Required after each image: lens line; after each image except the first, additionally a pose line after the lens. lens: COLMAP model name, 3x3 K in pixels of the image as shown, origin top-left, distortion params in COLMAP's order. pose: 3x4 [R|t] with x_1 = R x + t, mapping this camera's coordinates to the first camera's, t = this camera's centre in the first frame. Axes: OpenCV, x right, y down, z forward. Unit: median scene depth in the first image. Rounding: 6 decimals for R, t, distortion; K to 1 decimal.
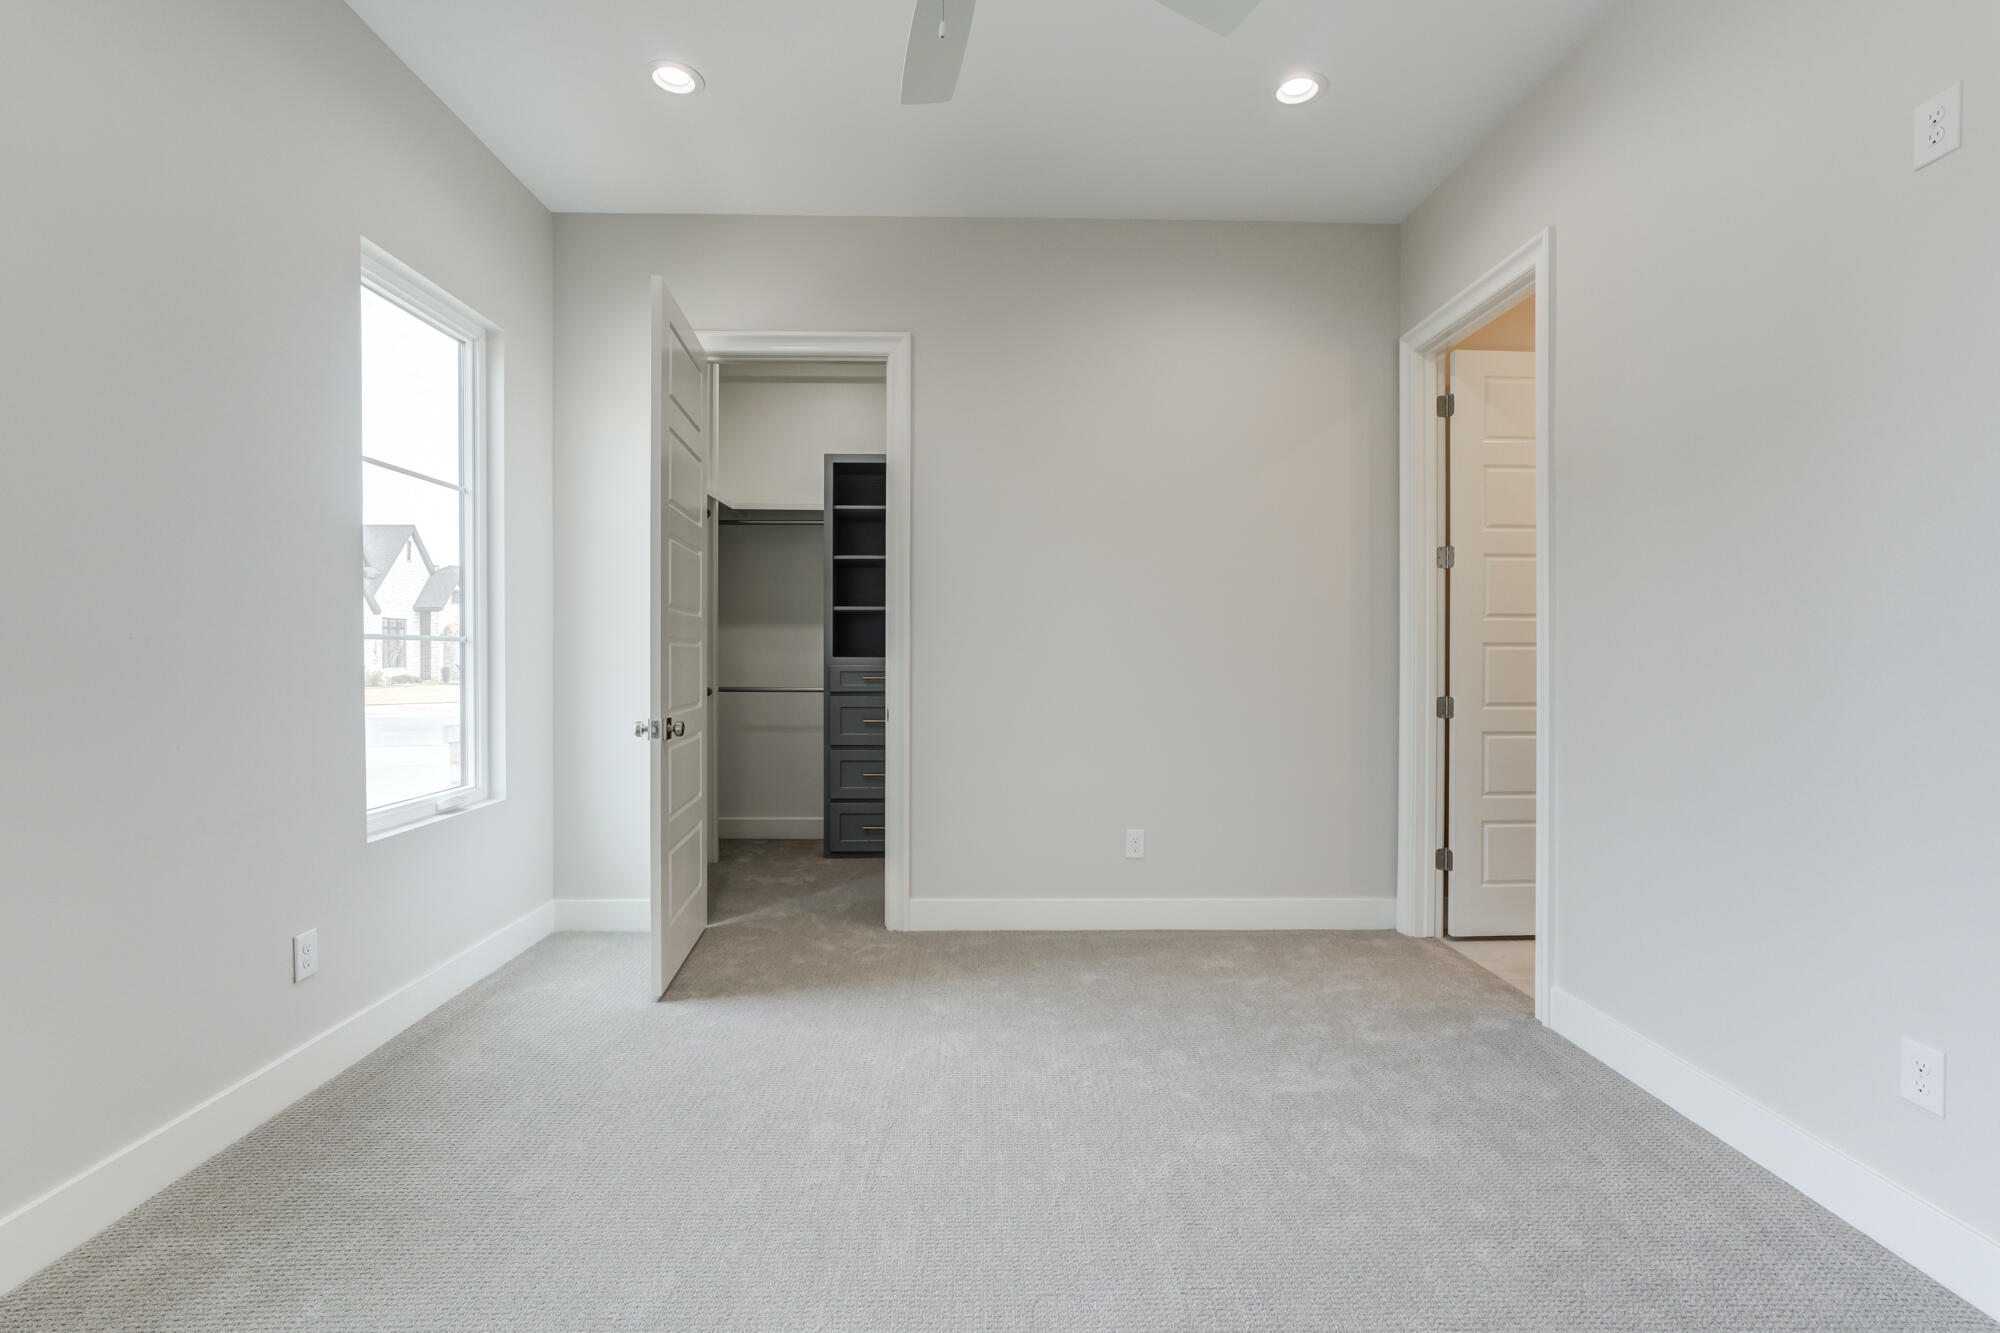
lens RADIAL K [[925.1, 0, 1006.4], [0, 925.1, 657.5], [0, 0, 1]] dist [-0.005549, 0.009953]
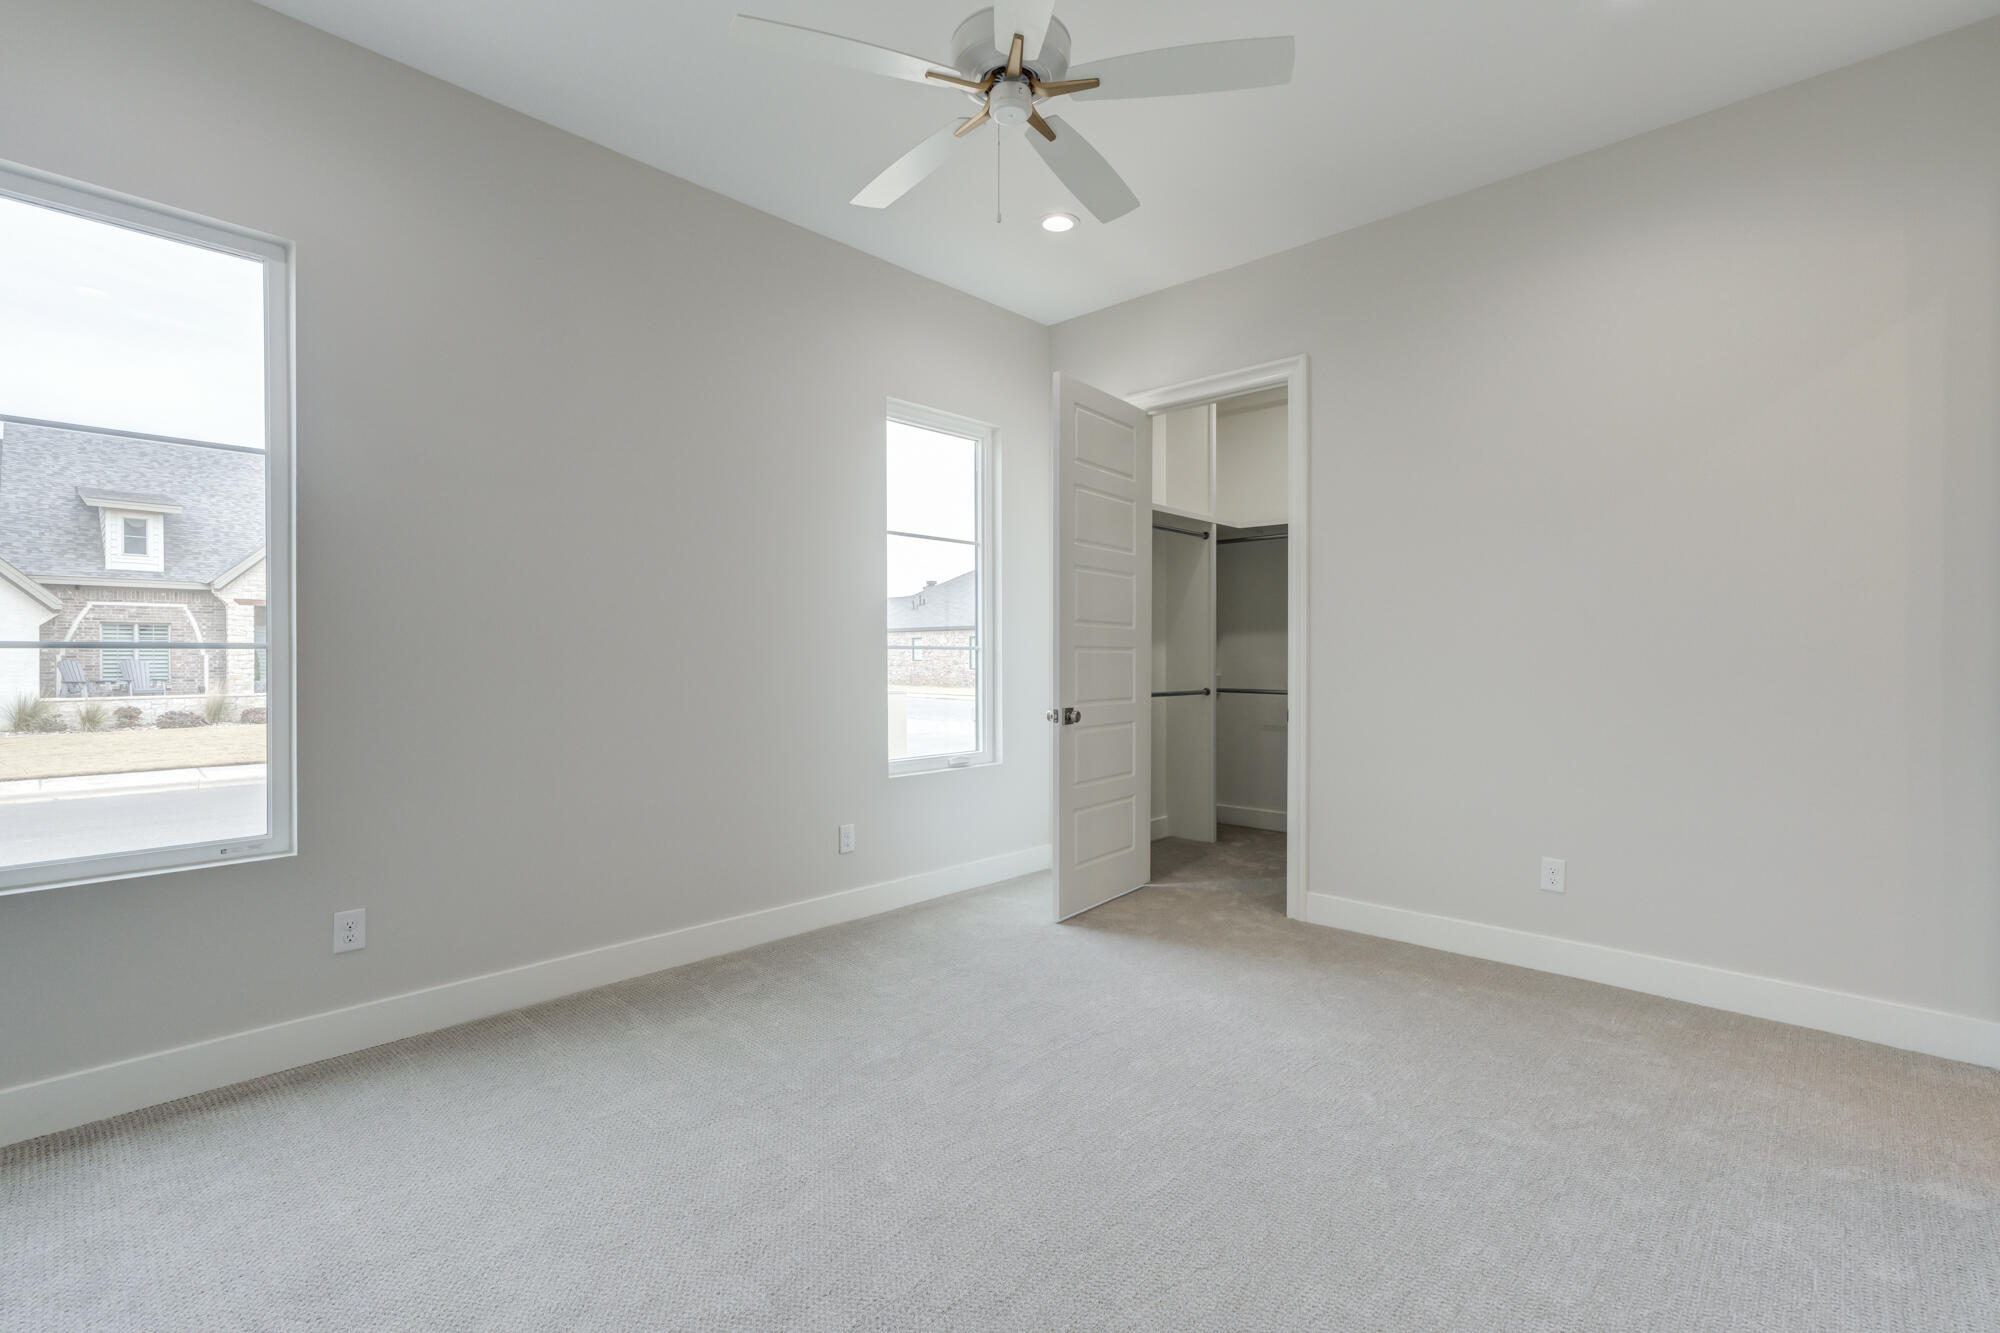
lens RADIAL K [[925.1, 0, 975.6], [0, 925.1, 661.8], [0, 0, 1]] dist [-0.005549, 0.009953]
pose [[0.703366, 0.002536, -0.710823, 0.409321], [-0.002699, 0.999996, 0.000897, -0.000490], [0.710823, 0.001288, 0.703370, -0.007650]]
